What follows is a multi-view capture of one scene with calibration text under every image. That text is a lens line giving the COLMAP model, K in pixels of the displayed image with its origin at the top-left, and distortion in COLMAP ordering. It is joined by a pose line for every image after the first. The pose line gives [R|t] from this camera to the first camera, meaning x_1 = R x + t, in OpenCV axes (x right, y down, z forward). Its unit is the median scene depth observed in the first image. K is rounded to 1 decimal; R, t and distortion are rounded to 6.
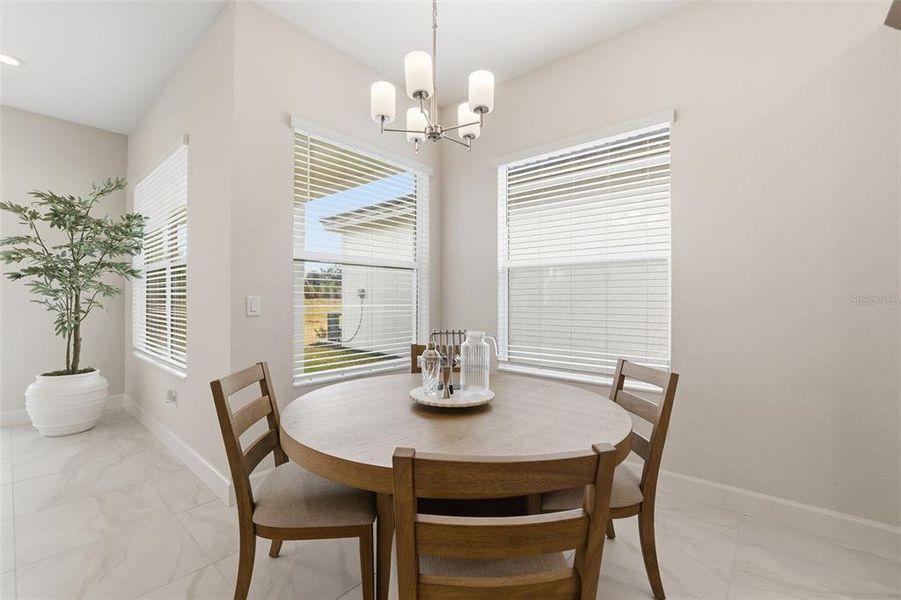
lens RADIAL K [[375.6, 0, 451.1], [0, 375.6, 299.7], [0, 0, 1]] dist [-0.017356, -0.000012]
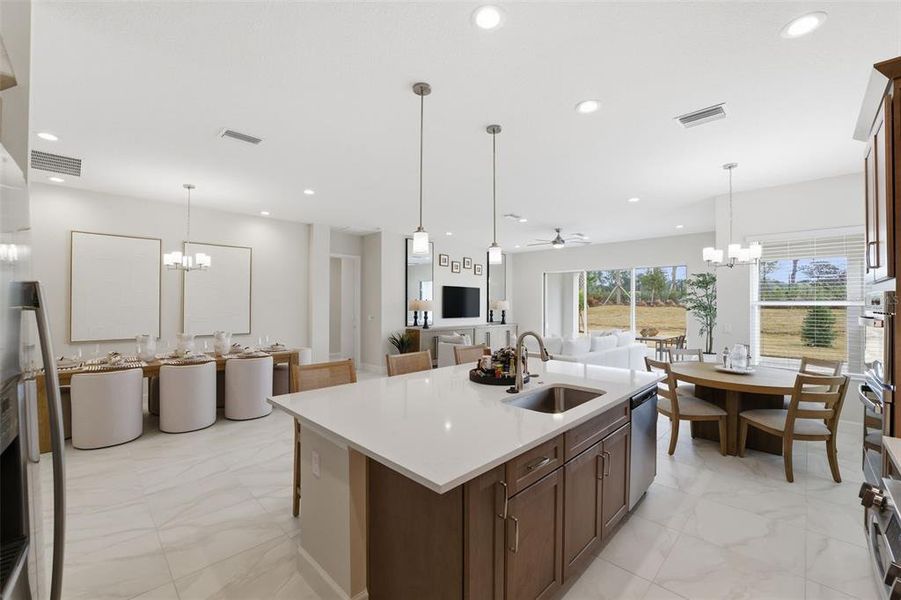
lens RADIAL K [[375.6, 0, 445.9], [0, 375.6, 301.9], [0, 0, 1]] dist [-0.017356, -0.000012]
pose [[-0.076297, -0.008058, -0.997053, 1.227144], [-0.006467, 0.999950, -0.007587, -0.077636], [0.997064, 0.005869, -0.076345, -0.349773]]
